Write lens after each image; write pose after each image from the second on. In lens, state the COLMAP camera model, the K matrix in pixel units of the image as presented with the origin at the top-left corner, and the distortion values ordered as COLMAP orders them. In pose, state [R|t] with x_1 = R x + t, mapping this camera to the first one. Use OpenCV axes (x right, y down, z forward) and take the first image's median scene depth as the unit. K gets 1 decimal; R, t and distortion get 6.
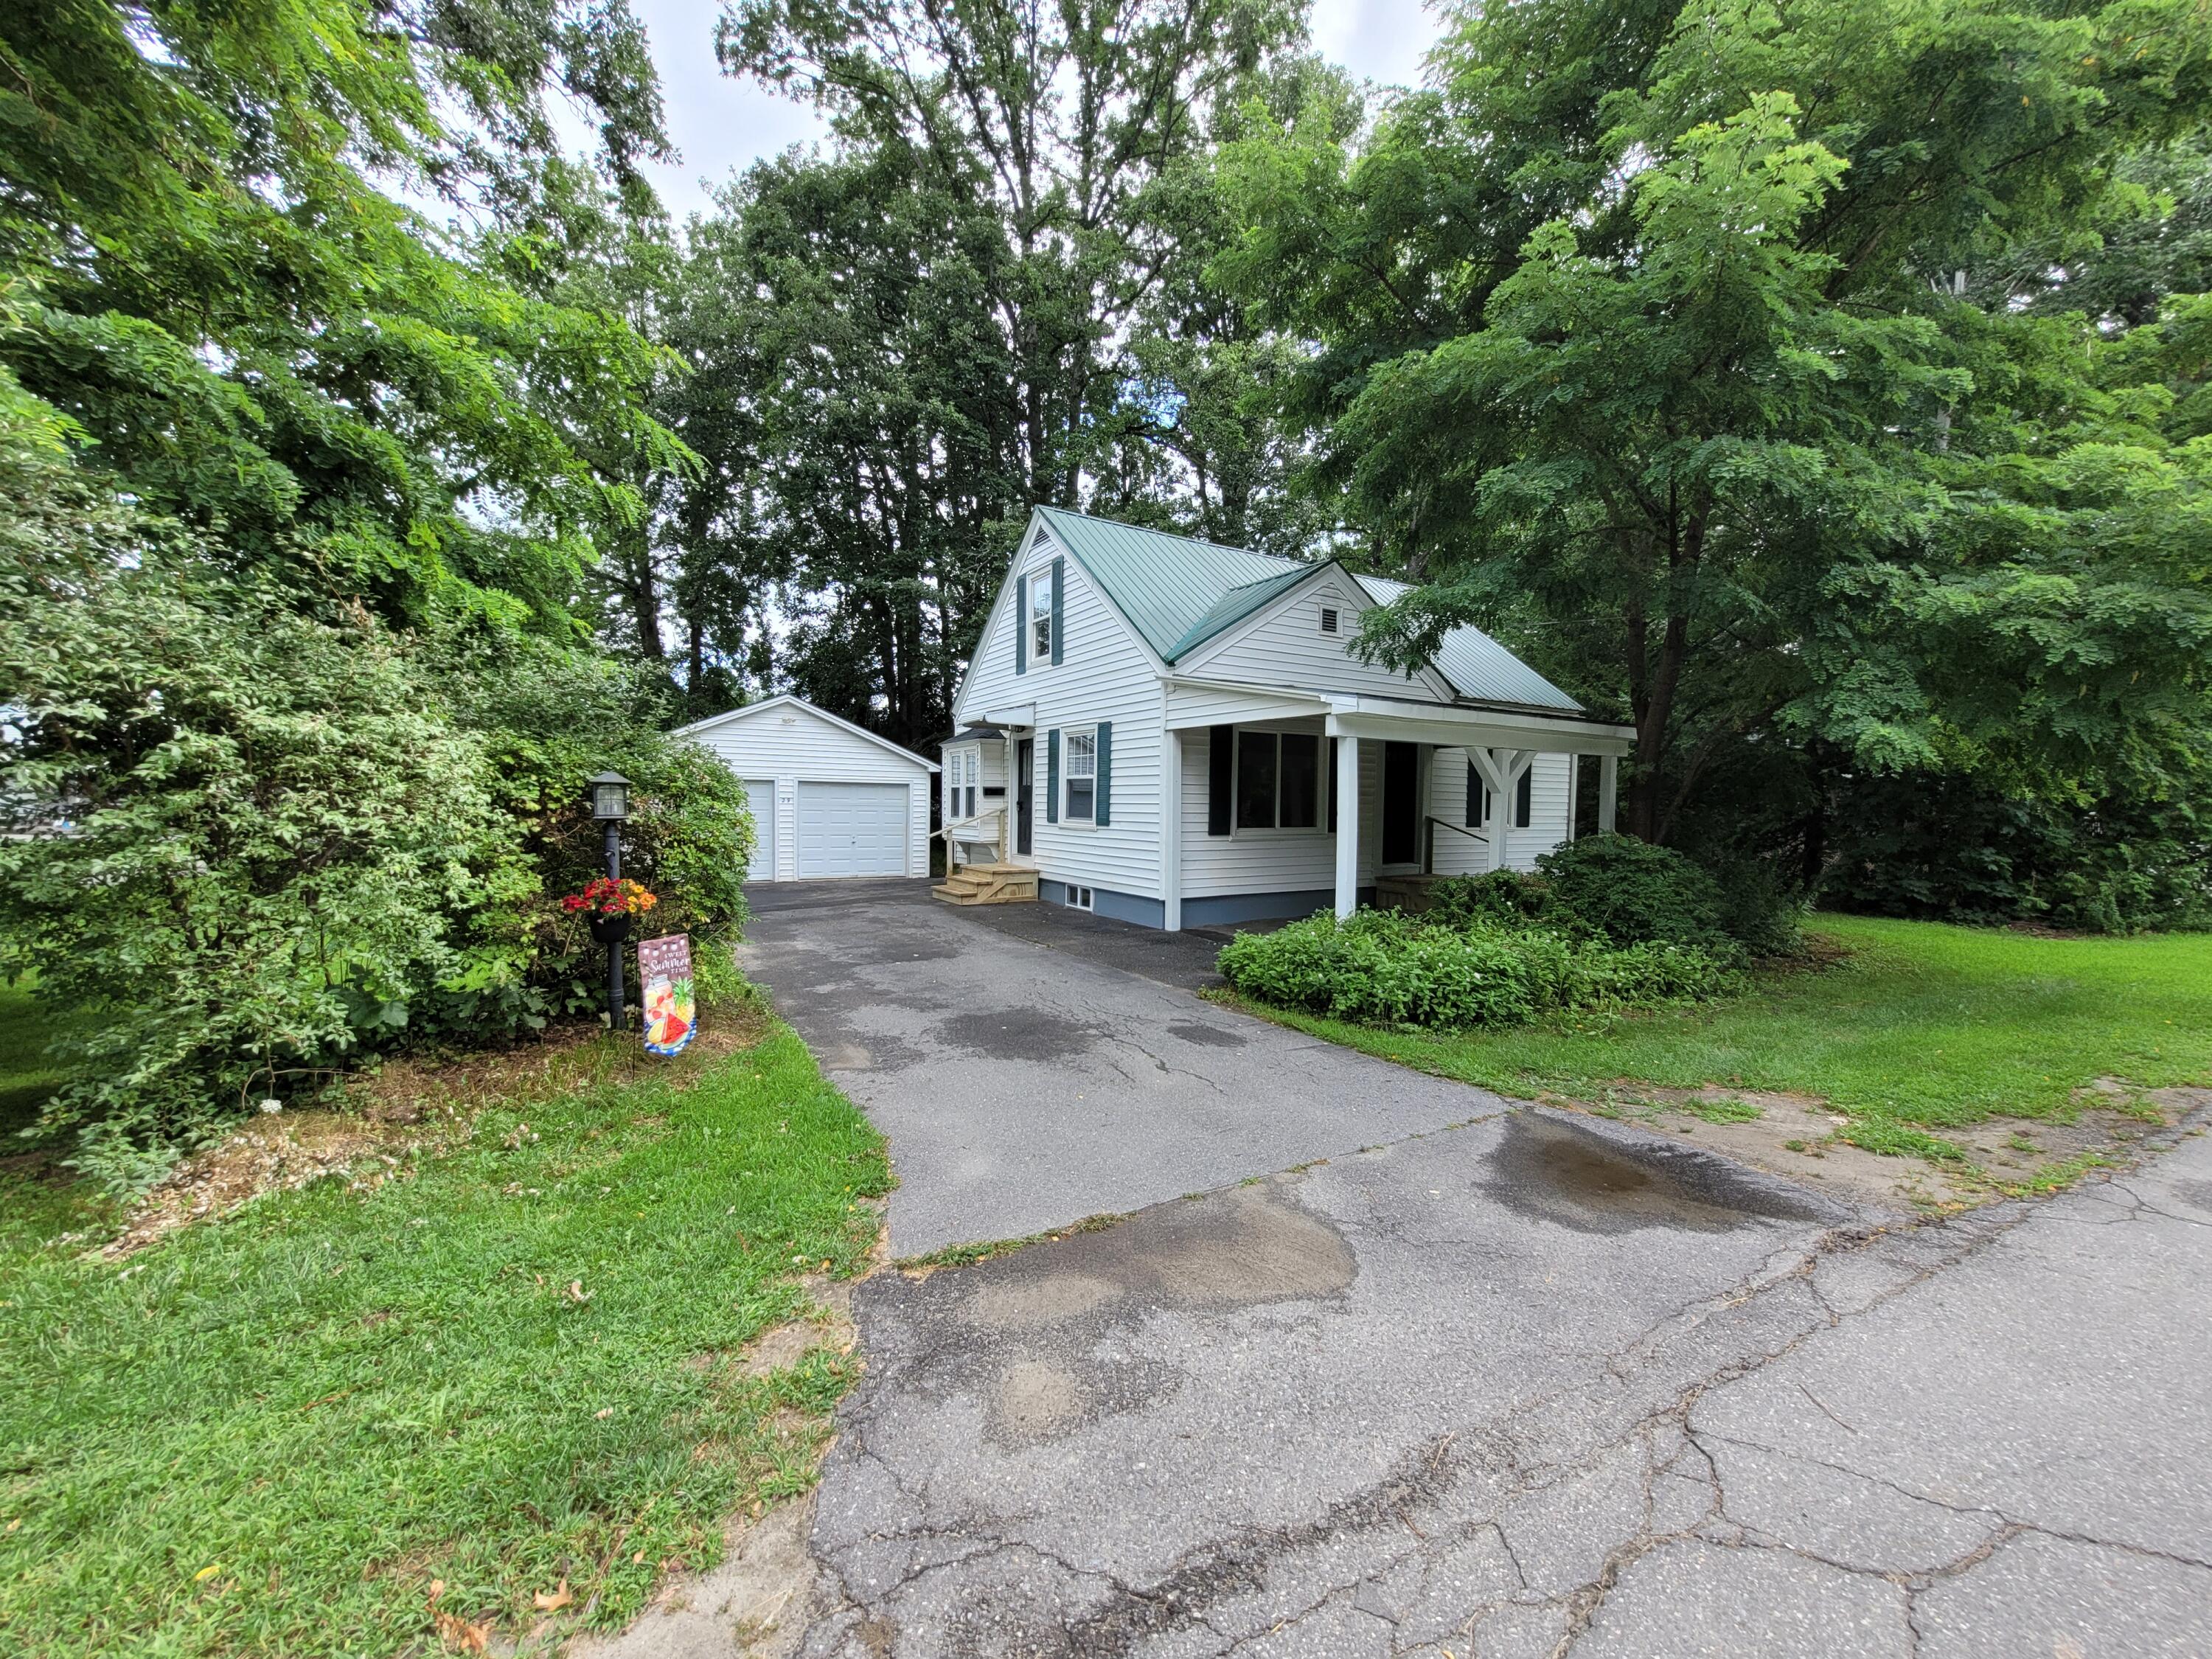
lens RADIAL K [[859.8, 0, 1118.1], [0, 859.8, 843.0], [0, 0, 1]] dist [0.006948, -0.002122]
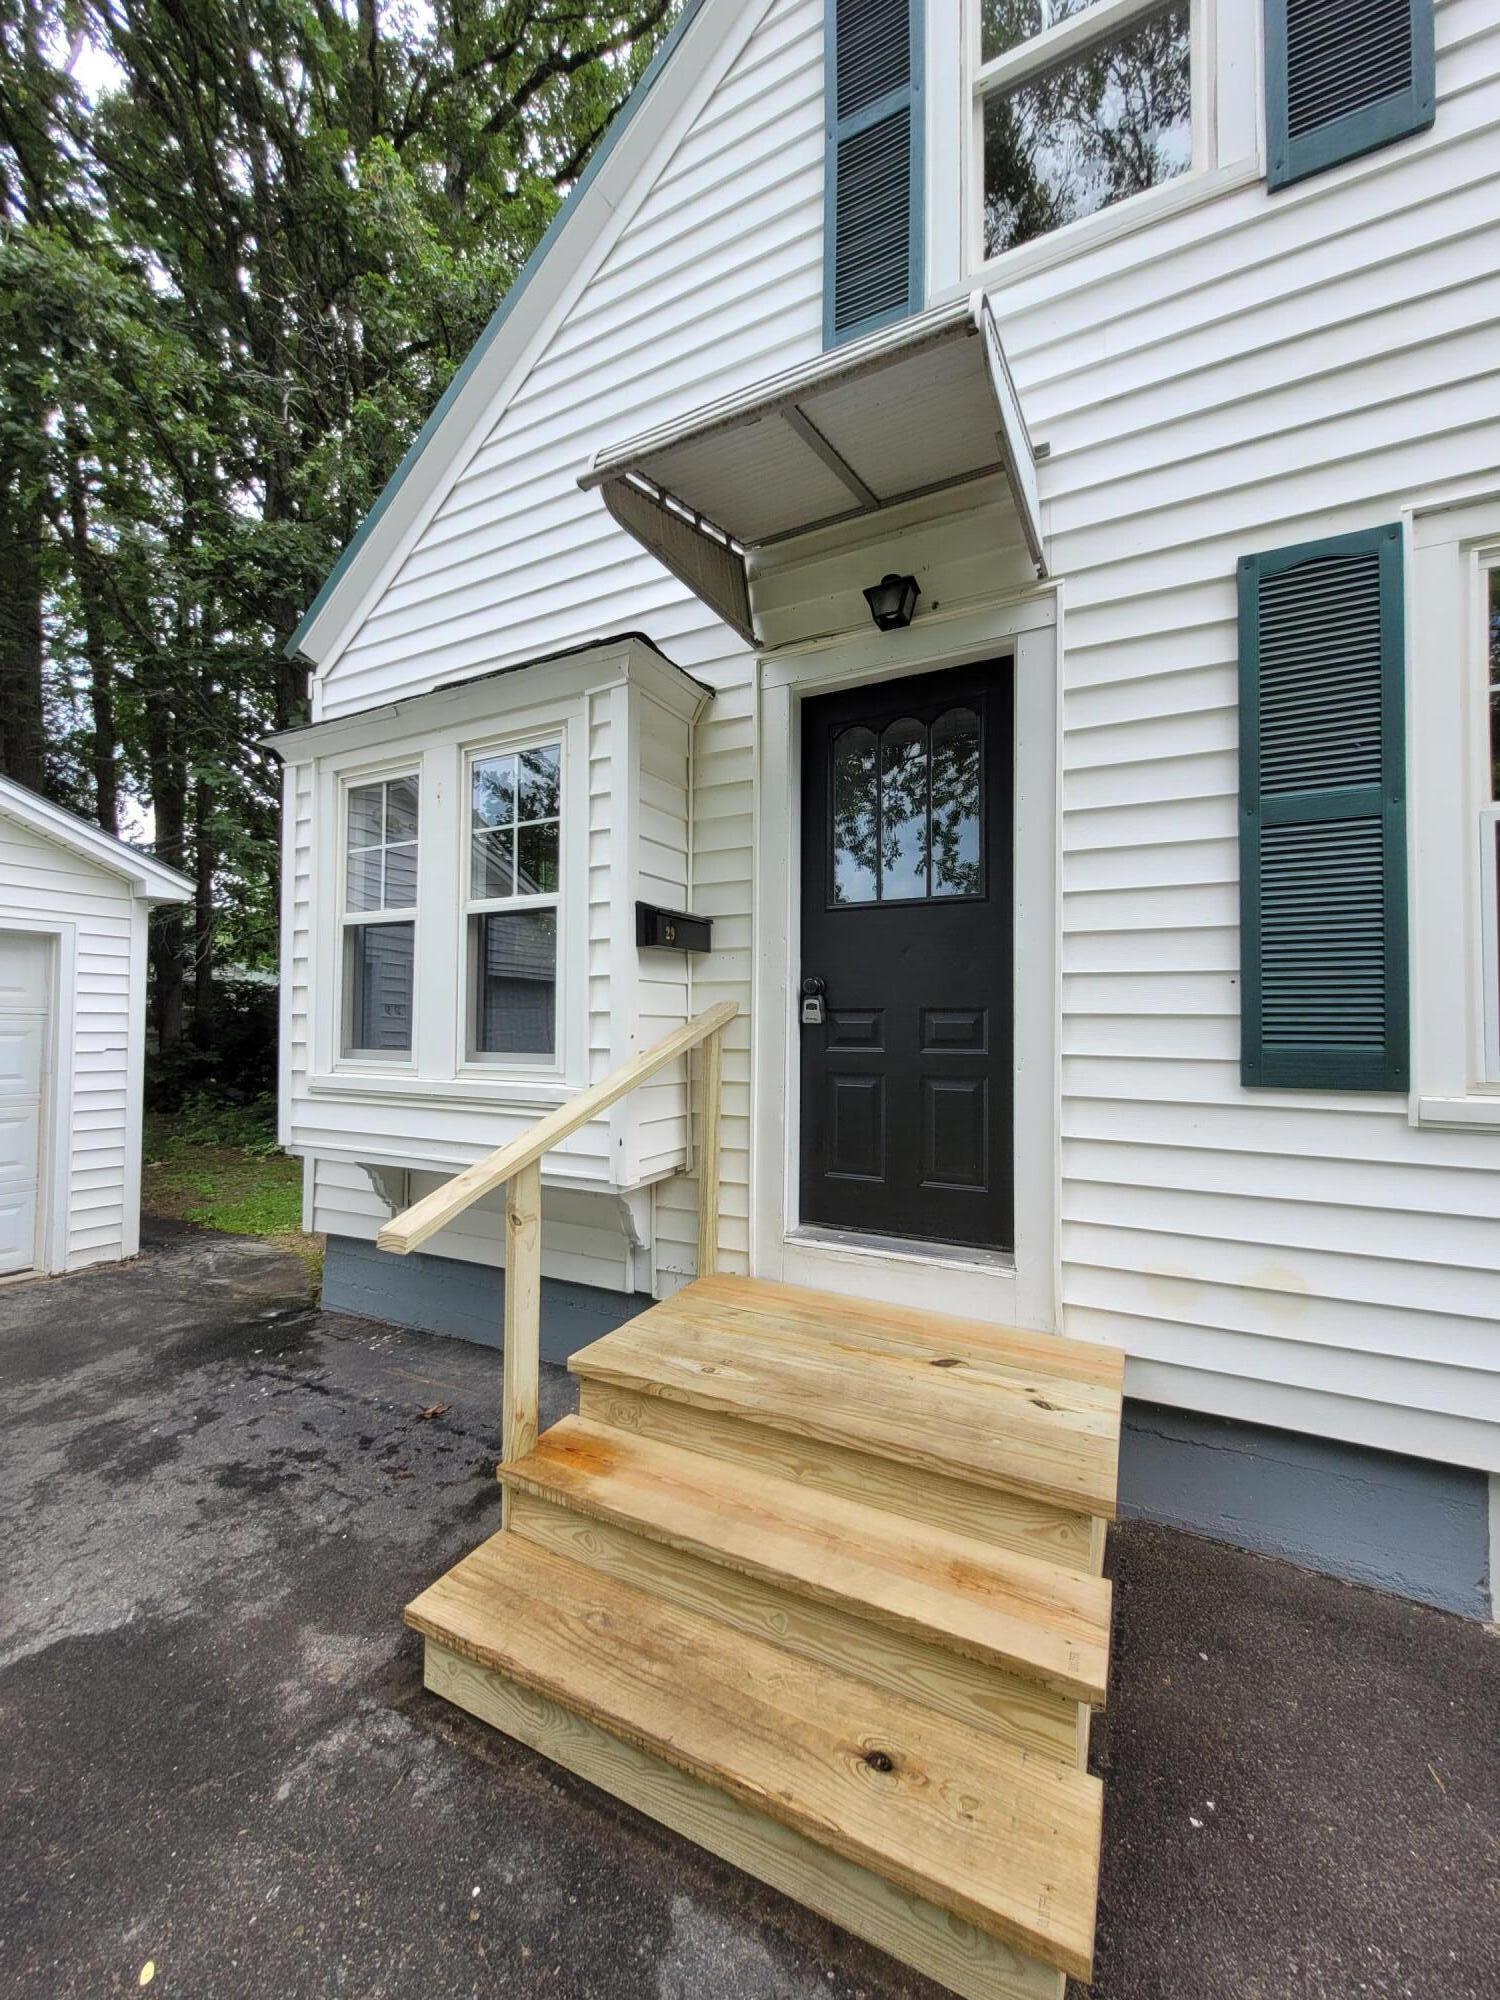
lens RADIAL K [[777.4, 0, 737.3], [0, 777.4, 997.3], [0, 0, 1]] dist [0.006948, -0.002122]
pose [[0.861176, 0.003198, 0.508297, -0.263875], [0.030752, 0.997821, -0.058379, -0.038456], [-0.507376, 0.065906, 0.859201, 0.977470]]
